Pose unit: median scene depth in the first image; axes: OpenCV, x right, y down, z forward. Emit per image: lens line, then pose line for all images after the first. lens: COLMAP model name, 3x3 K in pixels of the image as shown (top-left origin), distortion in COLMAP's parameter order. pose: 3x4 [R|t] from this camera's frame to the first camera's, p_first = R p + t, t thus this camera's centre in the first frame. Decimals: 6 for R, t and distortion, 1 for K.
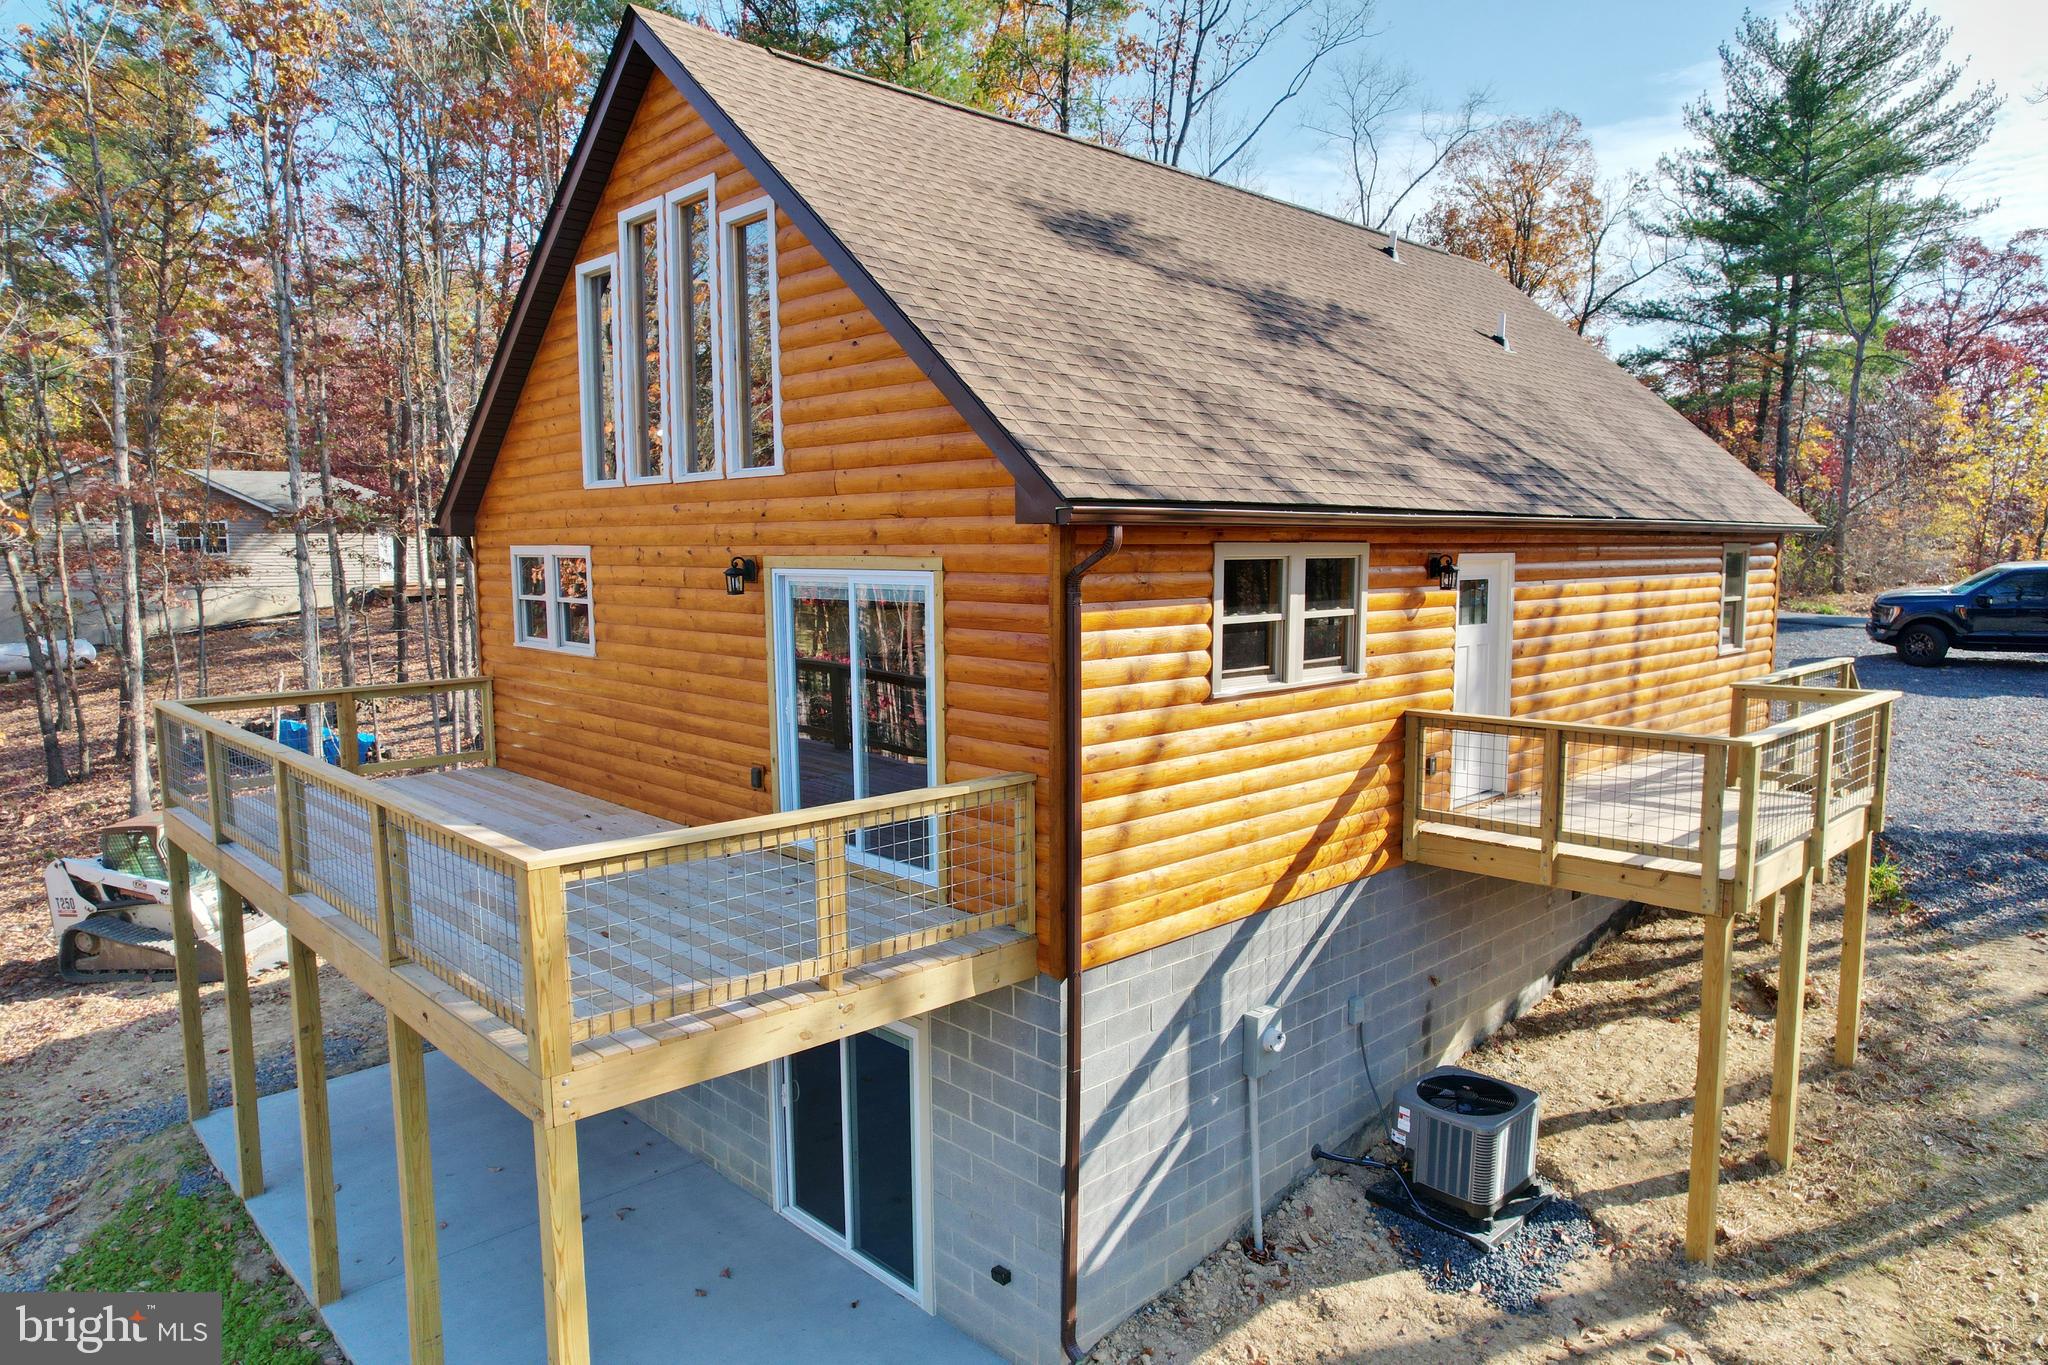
lens RADIAL K [[1303.2, 0, 1042.3], [0, 1303.2, 683.5], [0, 0, 1]] dist [-0.005942, 0.001017]
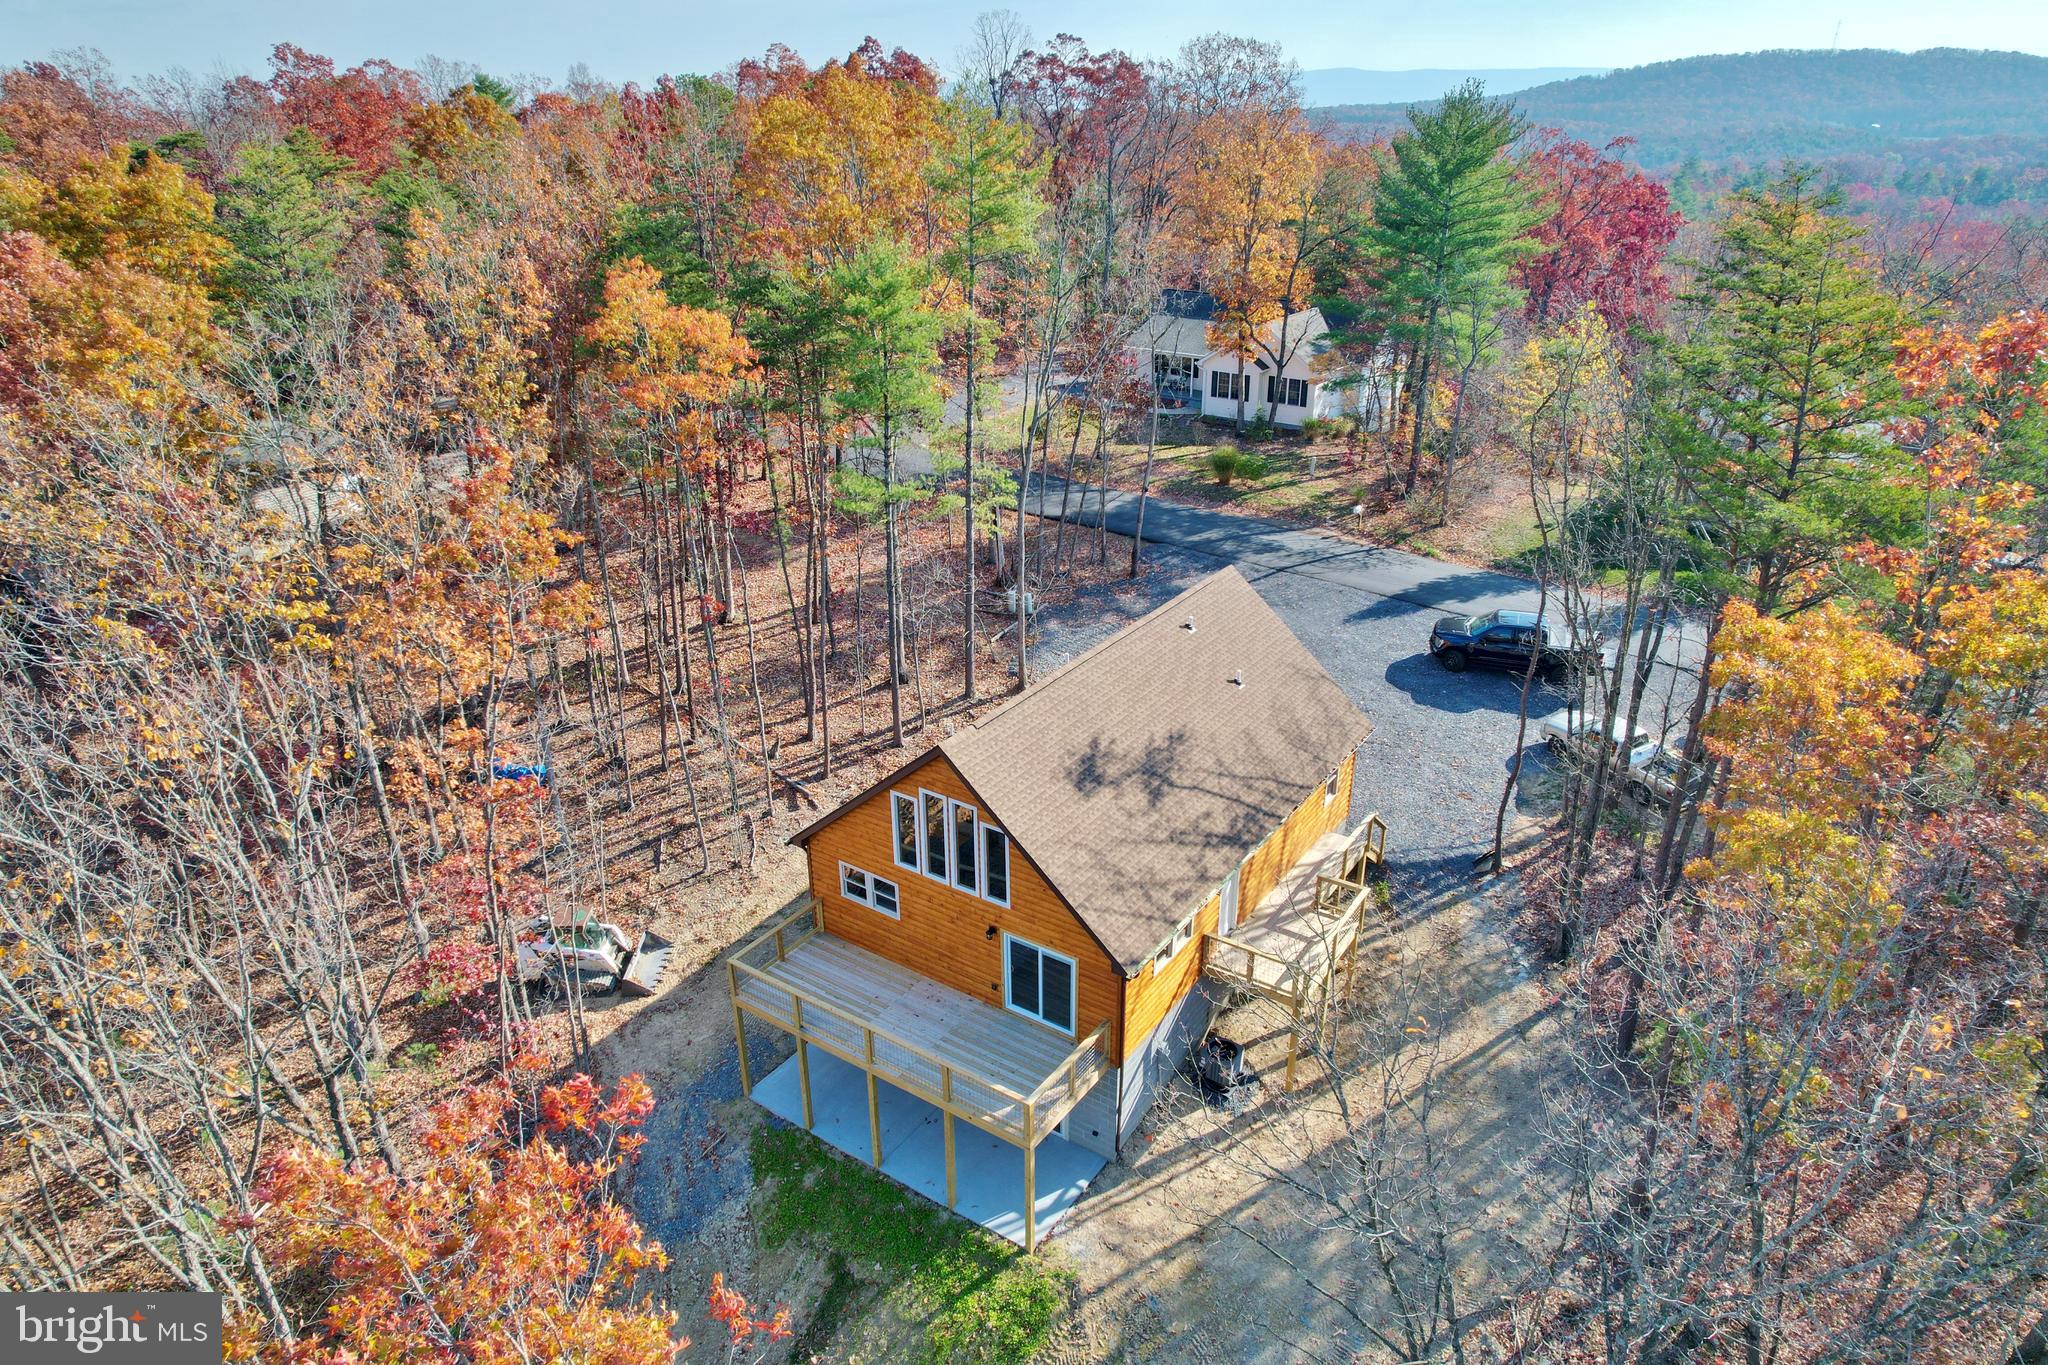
lens RADIAL K [[1303.2, 0, 1015.3], [0, 1303.2, 685.7], [0, 0, 1]] dist [-0.005942, 0.001017]
pose [[0.981360, -0.087014, 0.171349, -0.638656], [0.033644, 0.955640, 0.292608, -1.491951], [-0.189209, -0.281389, 0.940755, -1.646076]]
